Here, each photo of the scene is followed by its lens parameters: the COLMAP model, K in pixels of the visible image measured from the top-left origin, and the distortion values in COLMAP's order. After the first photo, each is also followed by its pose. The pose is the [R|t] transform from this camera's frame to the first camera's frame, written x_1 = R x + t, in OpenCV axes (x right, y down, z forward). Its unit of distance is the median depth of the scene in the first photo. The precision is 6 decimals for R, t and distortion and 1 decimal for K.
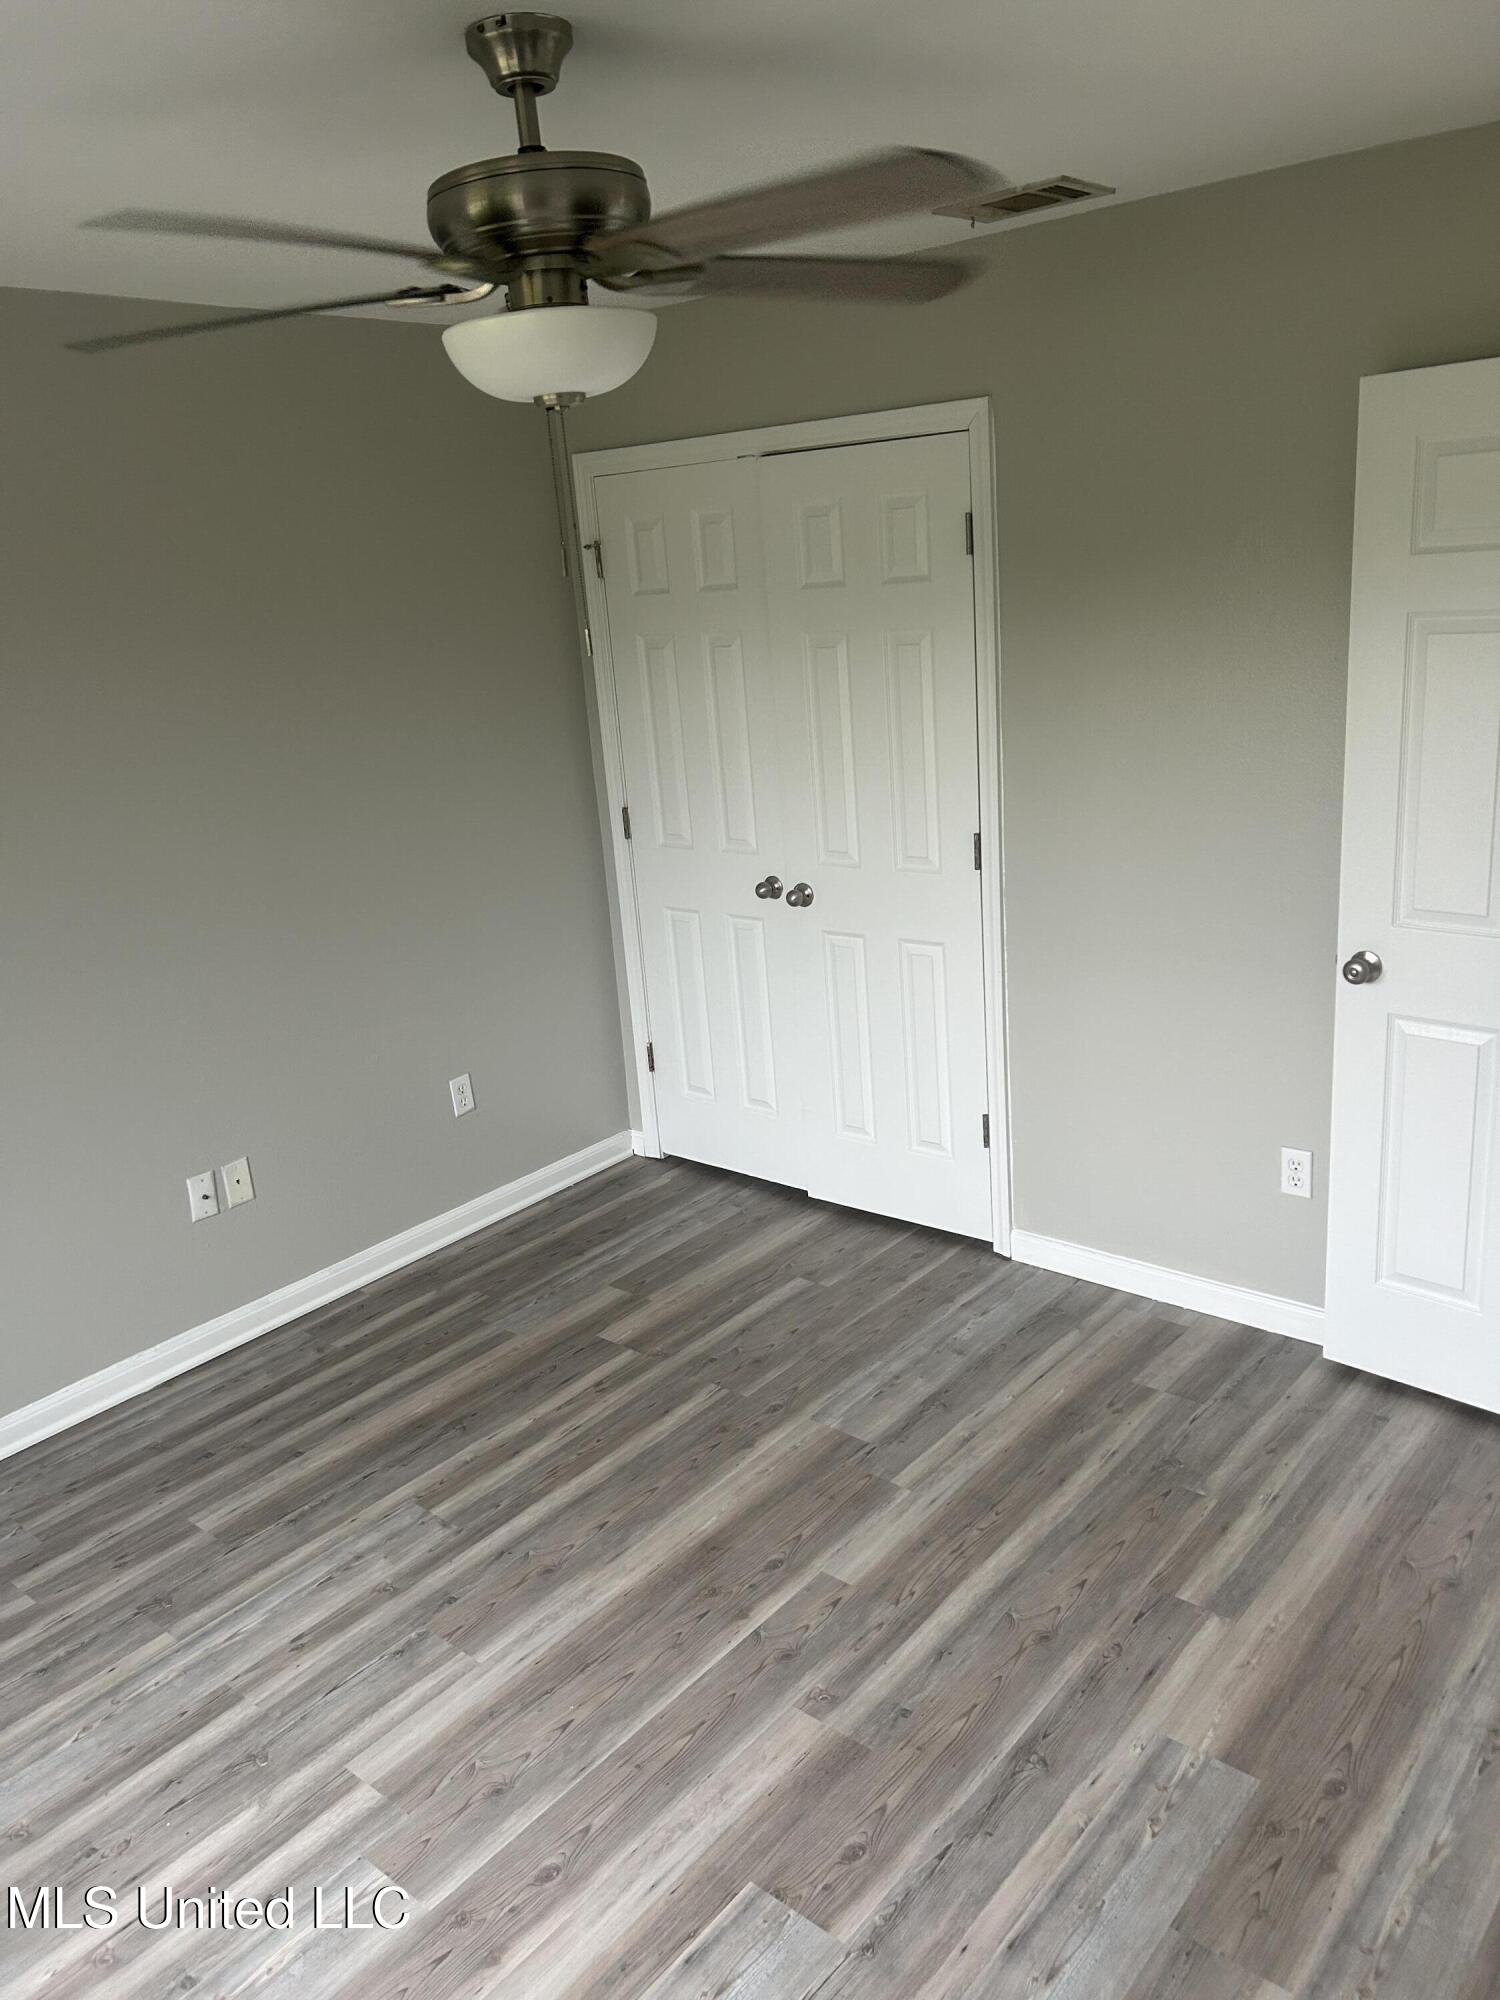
lens RADIAL K [[1510.1, 0, 762.7], [0, 1510.1, 1000.6], [0, 0, 1]] dist [0.030093, -0.009741]
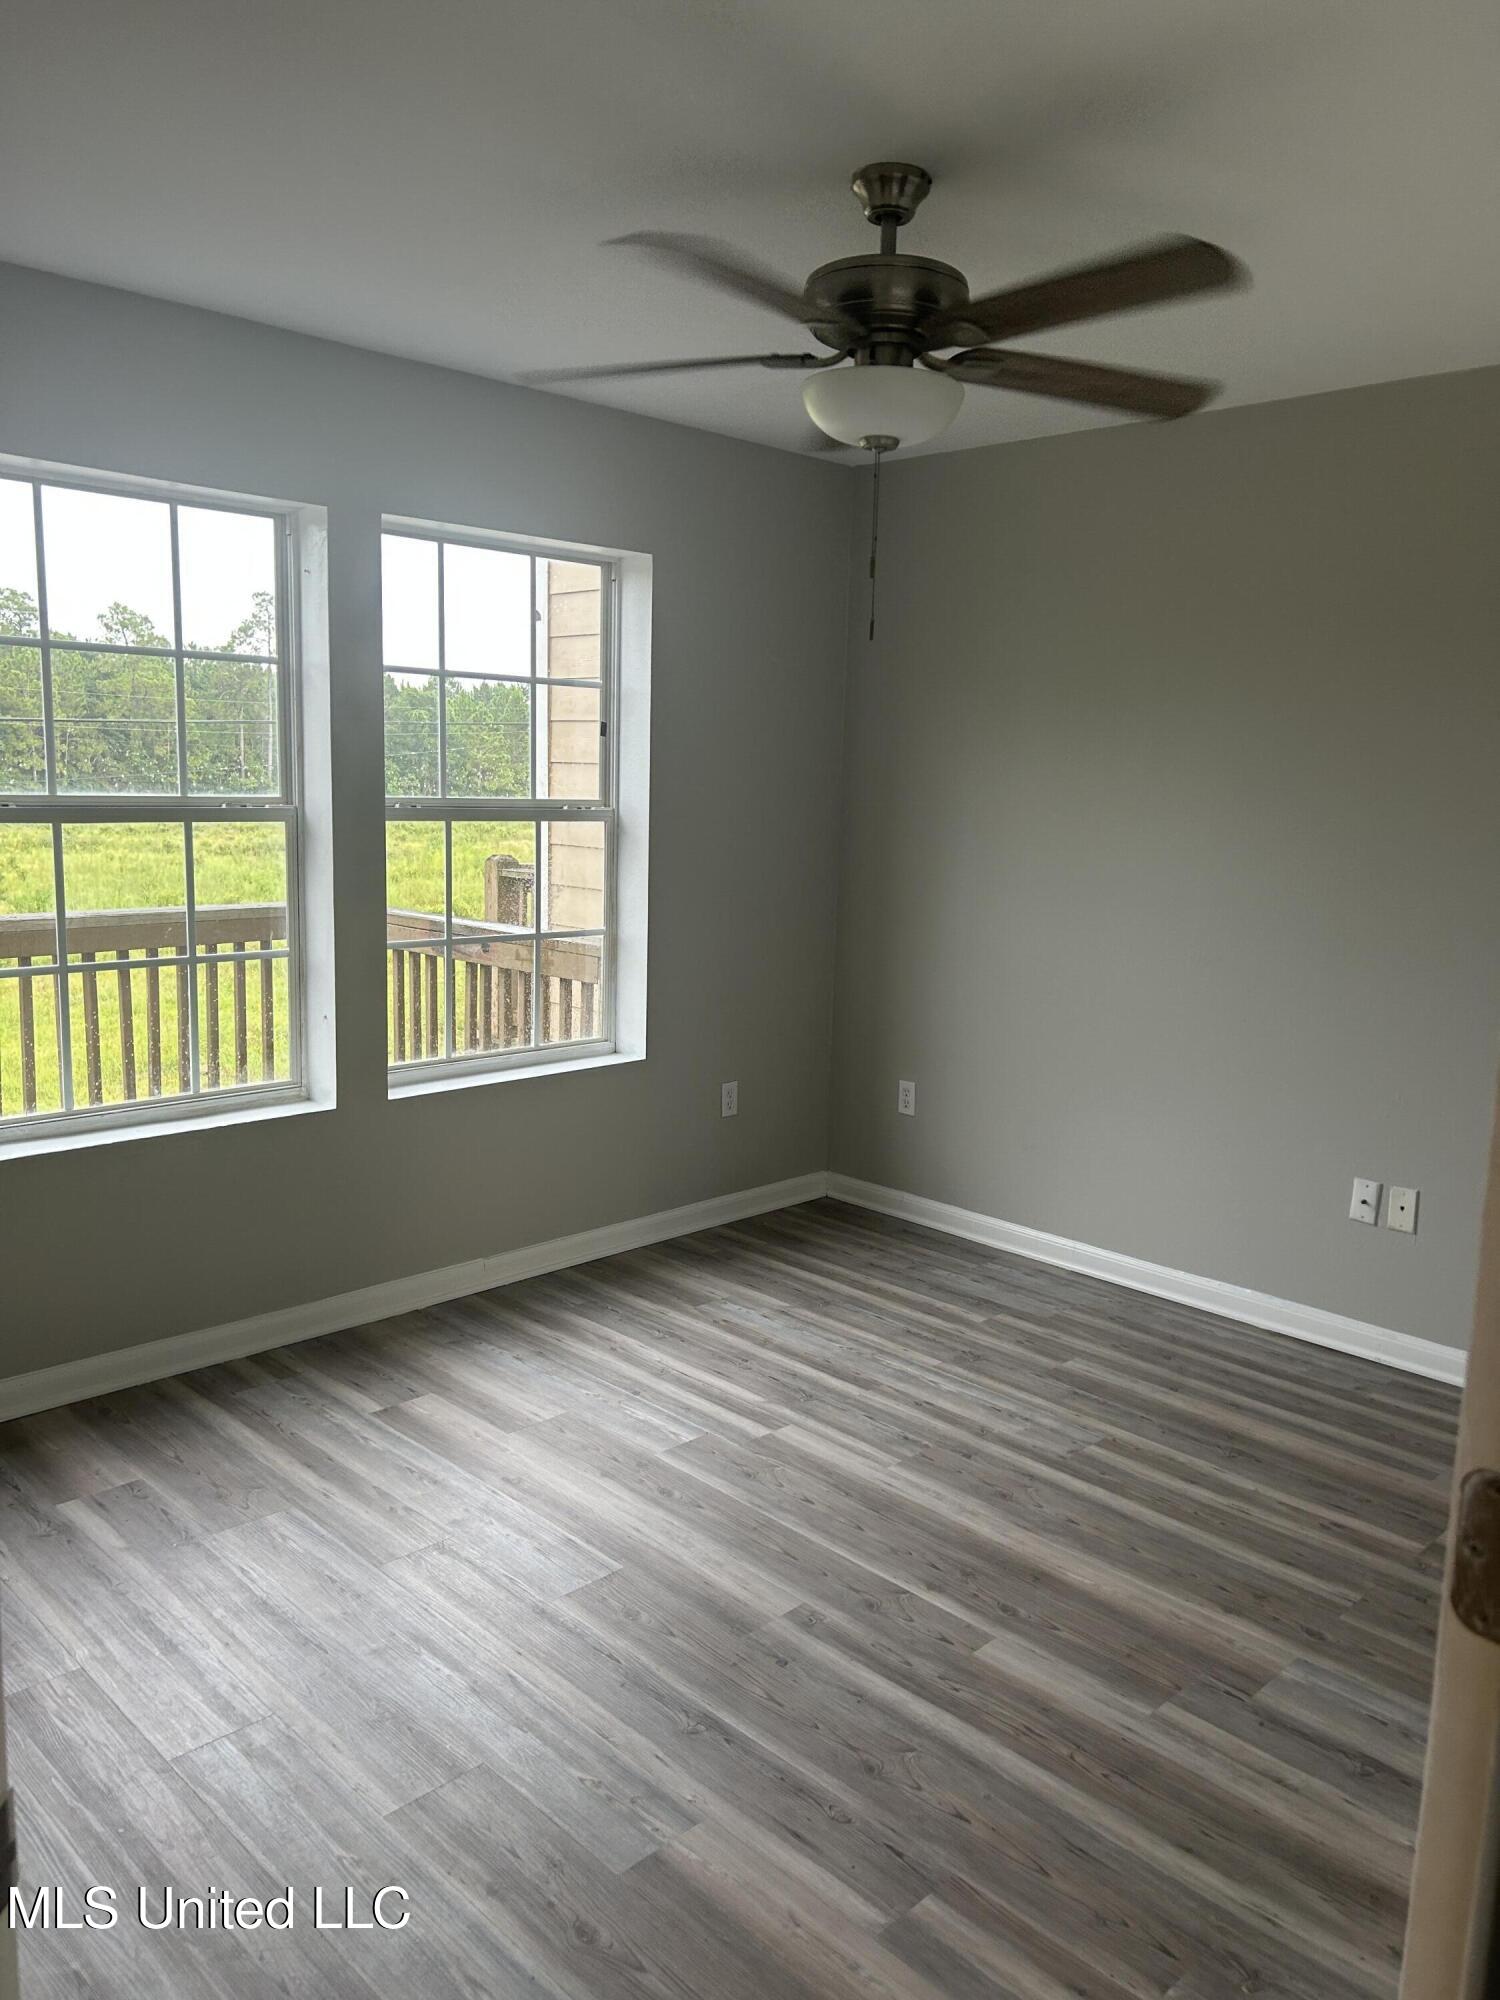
lens RADIAL K [[1510.1, 0, 762.7], [0, 1510.1, 1000.6], [0, 0, 1]] dist [0.030093, -0.009741]
pose [[-0.089728, 0.221010, -0.971135, 0.855083], [-0.306331, 0.921678, 0.238058, -0.157765], [0.947687, 0.318849, -0.014998, 0.742757]]
